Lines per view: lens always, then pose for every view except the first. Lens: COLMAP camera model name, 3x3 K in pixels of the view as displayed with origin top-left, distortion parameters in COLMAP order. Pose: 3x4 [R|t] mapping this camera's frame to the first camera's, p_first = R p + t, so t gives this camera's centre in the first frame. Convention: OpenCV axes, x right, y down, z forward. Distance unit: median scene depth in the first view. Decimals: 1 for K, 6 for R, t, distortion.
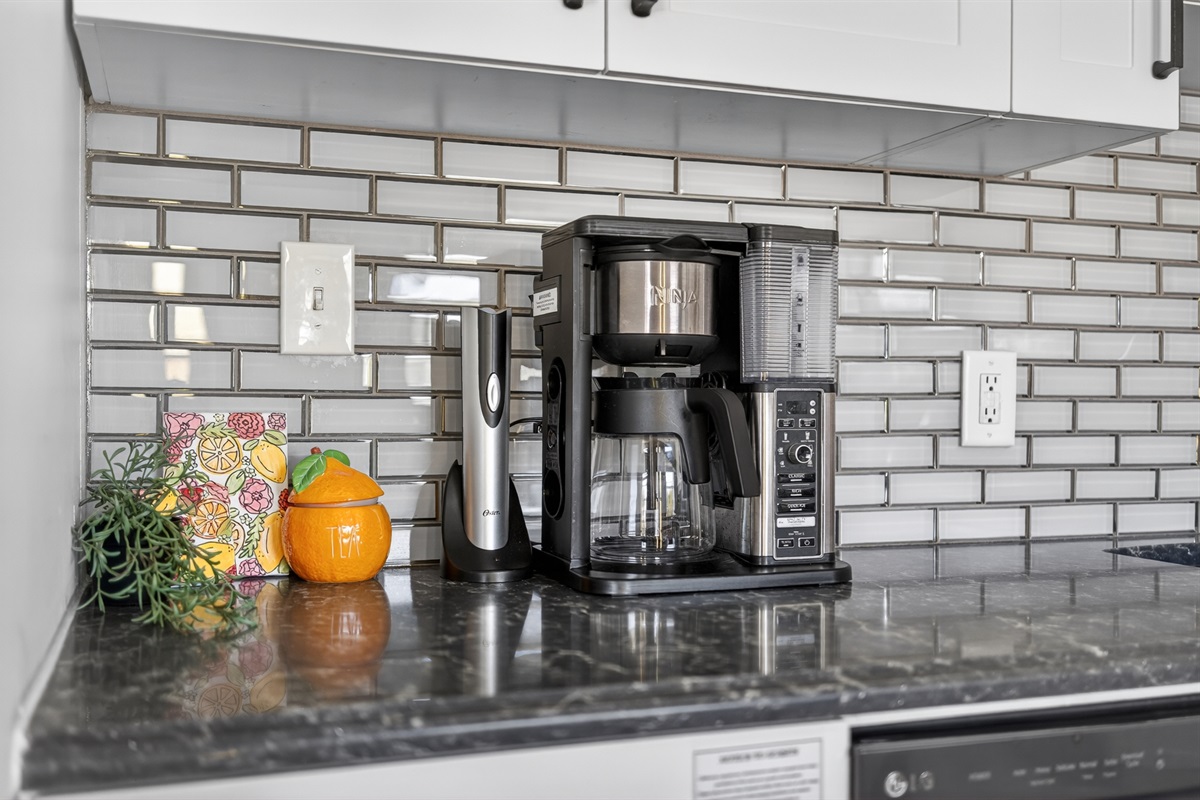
lens RADIAL K [[1216.8, 0, 600.5], [0, 1216.8, 401.3], [0, 0, 1]] dist [0.000798, 0.000000]
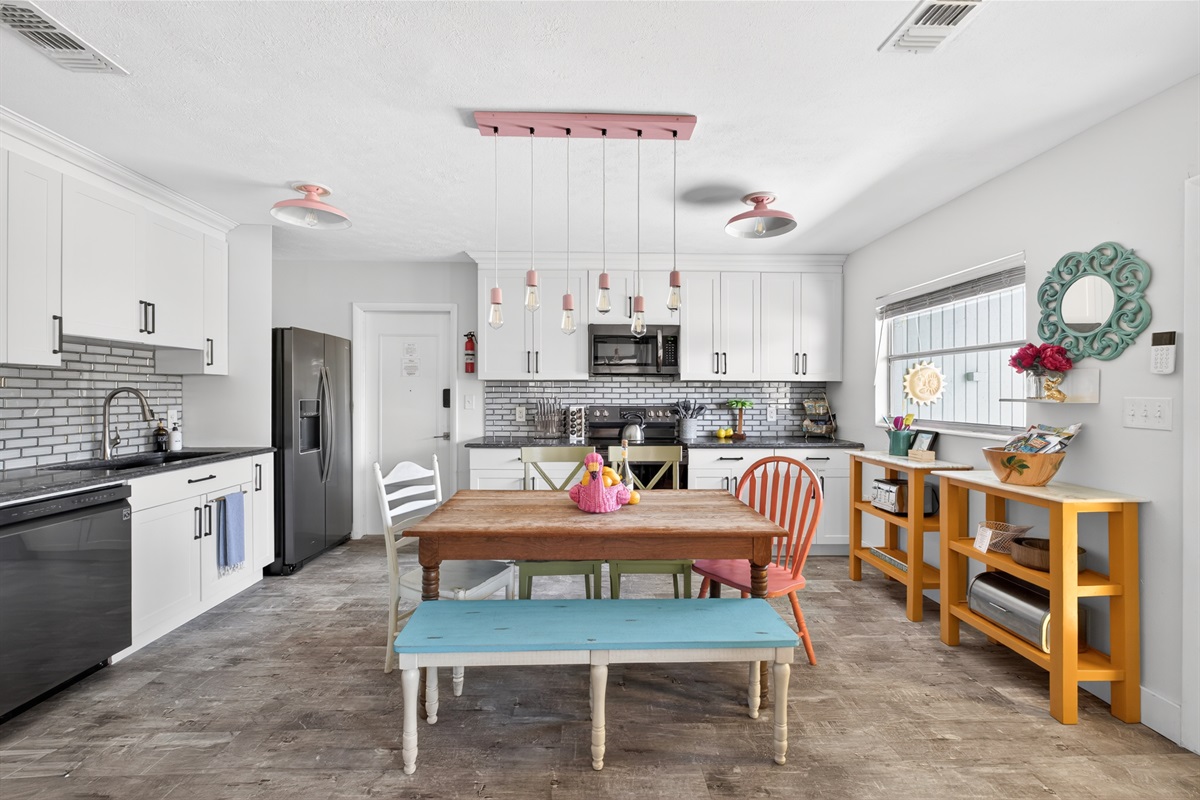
lens RADIAL K [[512.5, 0, 600.8], [0, 512.5, 398.3], [0, 0, 1]] dist [0.000671, 0.000080]
pose [[0.297375, -0.011546, 0.954691, -0.534952], [0.004591, 0.999933, 0.010663, -0.098939], [-0.954750, 0.001212, 0.297408, -1.053308]]
